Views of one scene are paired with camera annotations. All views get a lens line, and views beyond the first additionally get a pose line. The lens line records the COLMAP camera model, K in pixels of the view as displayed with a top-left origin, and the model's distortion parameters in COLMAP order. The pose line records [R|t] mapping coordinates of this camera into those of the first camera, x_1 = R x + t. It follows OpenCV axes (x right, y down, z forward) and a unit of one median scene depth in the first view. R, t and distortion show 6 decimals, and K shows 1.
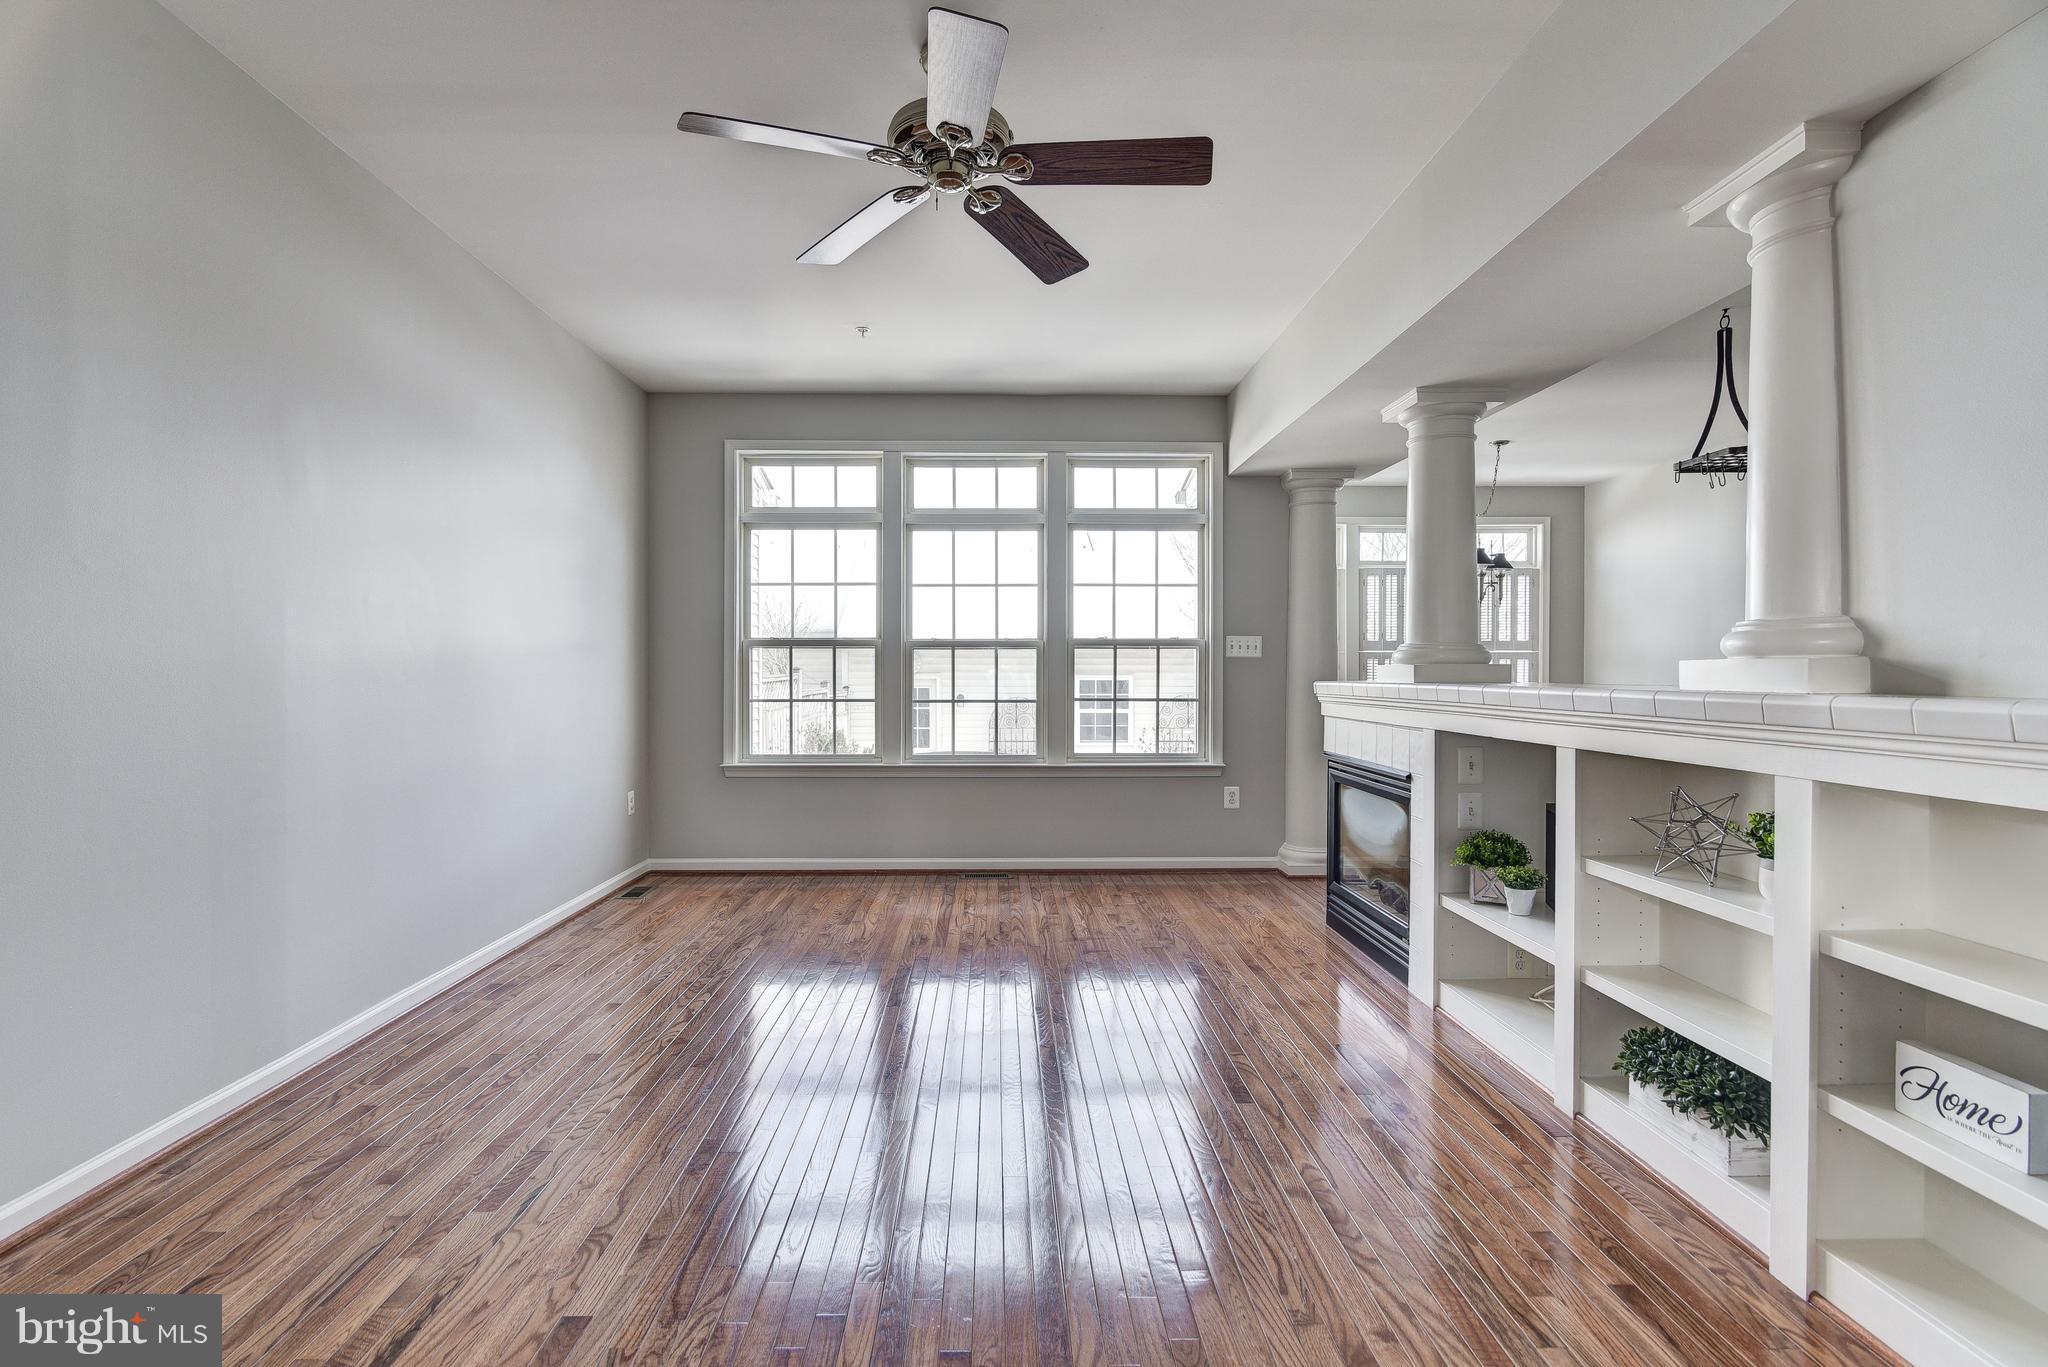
lens RADIAL K [[995.5, 0, 1003.7], [0, 995.5, 691.2], [0, 0, 1]] dist [-0.005299, -0.000958]
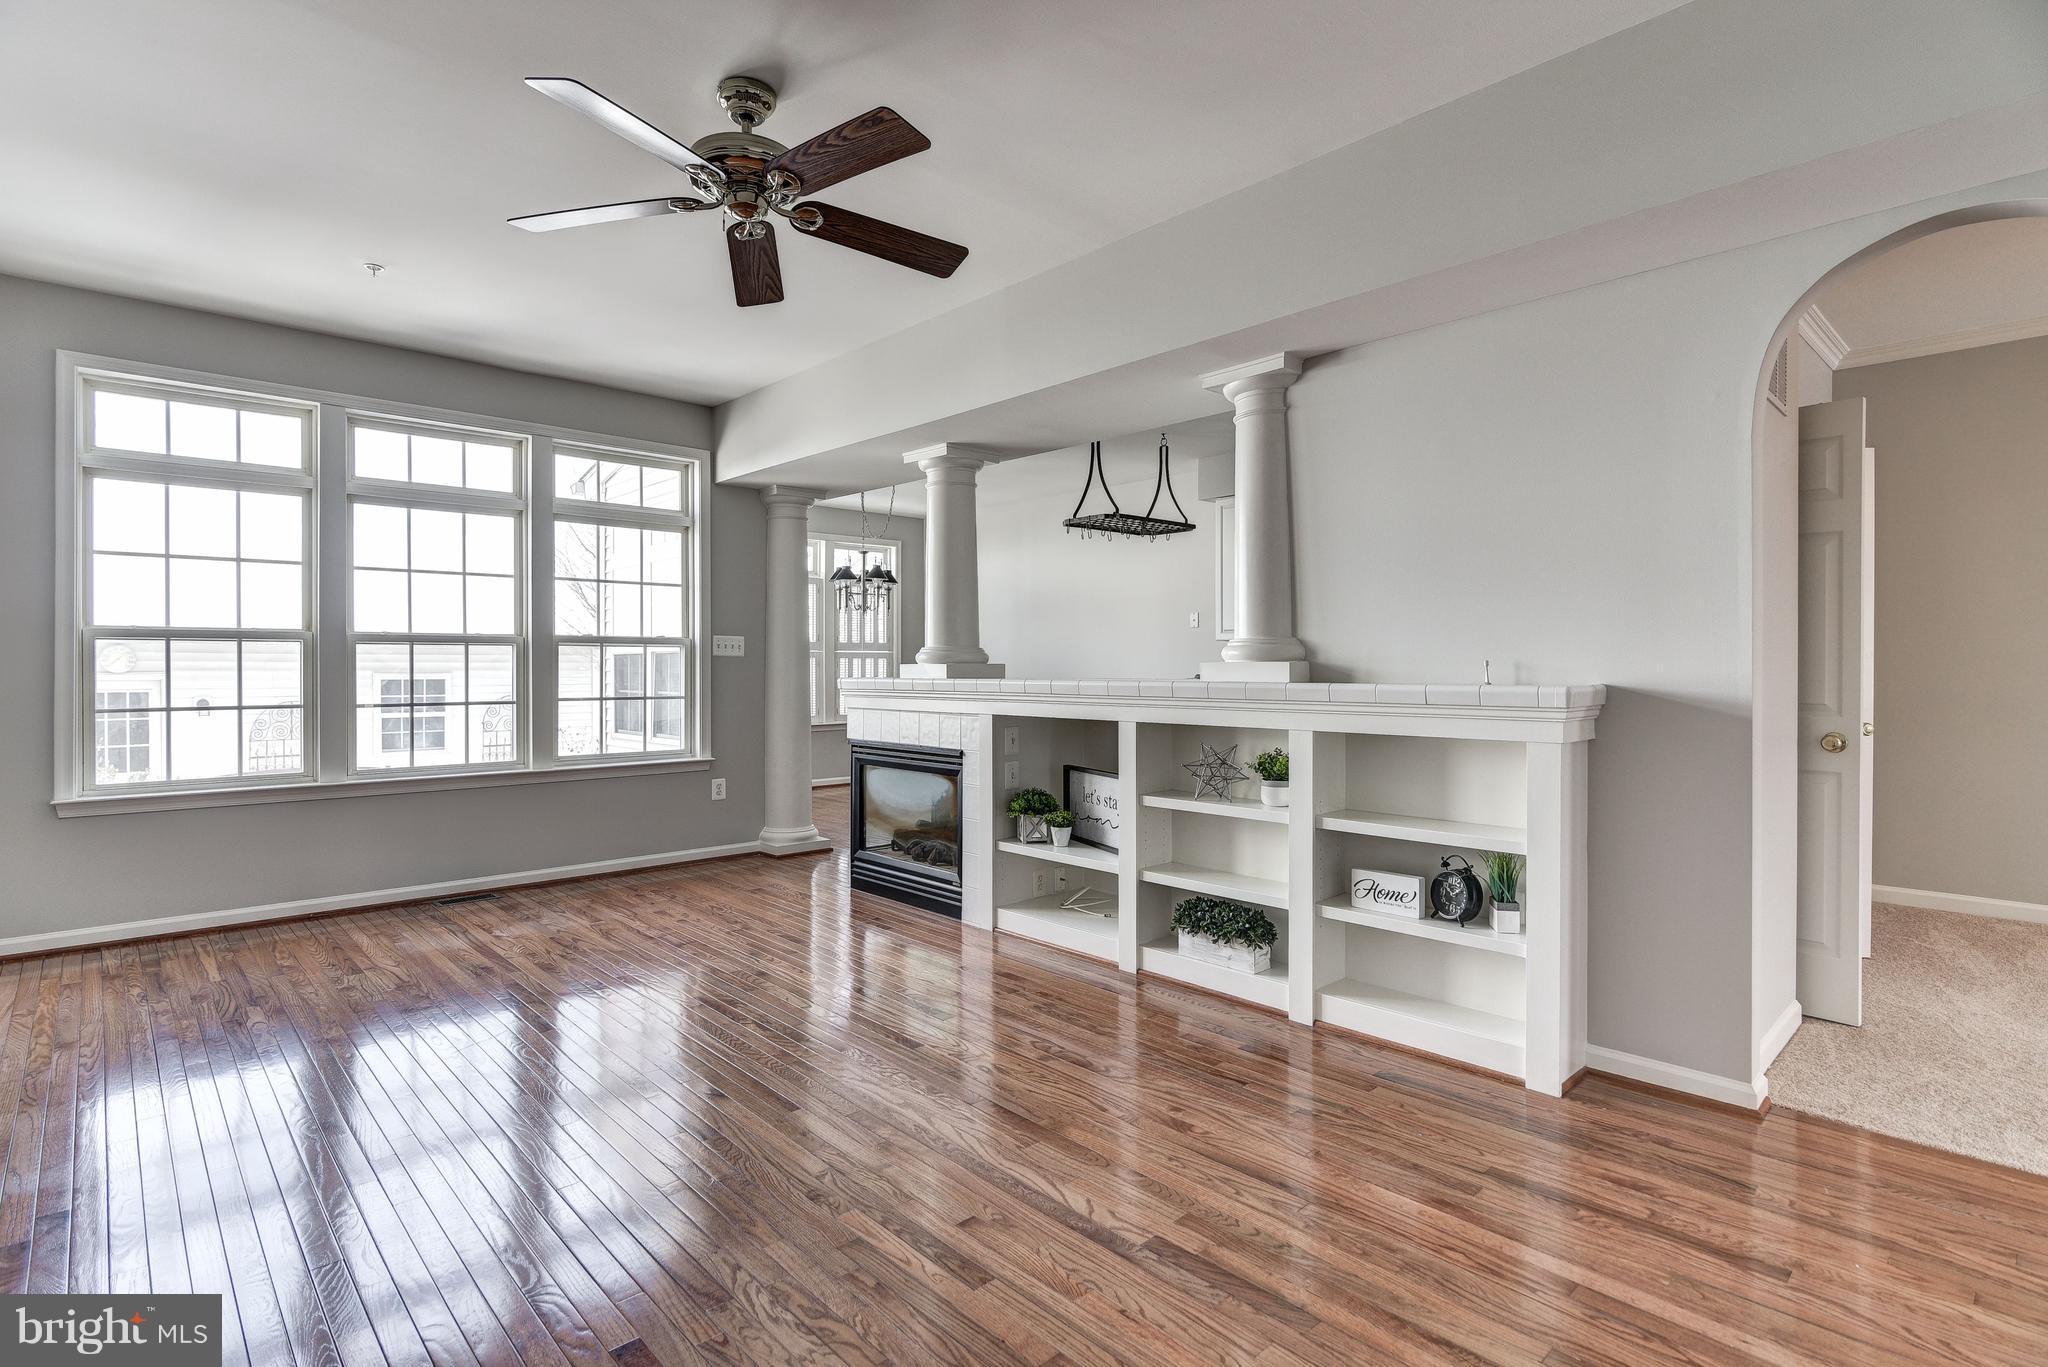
lens RADIAL K [[1000.2, 0, 1006.9], [0, 1000.2, 683.6], [0, 0, 1]] dist [-0.000367, -0.001181]
pose [[0.746296, -0.011803, 0.665509, -0.253404], [0.014730, 0.999891, 0.001215, -0.001758], [-0.665451, 0.008896, 0.746388, 0.008249]]
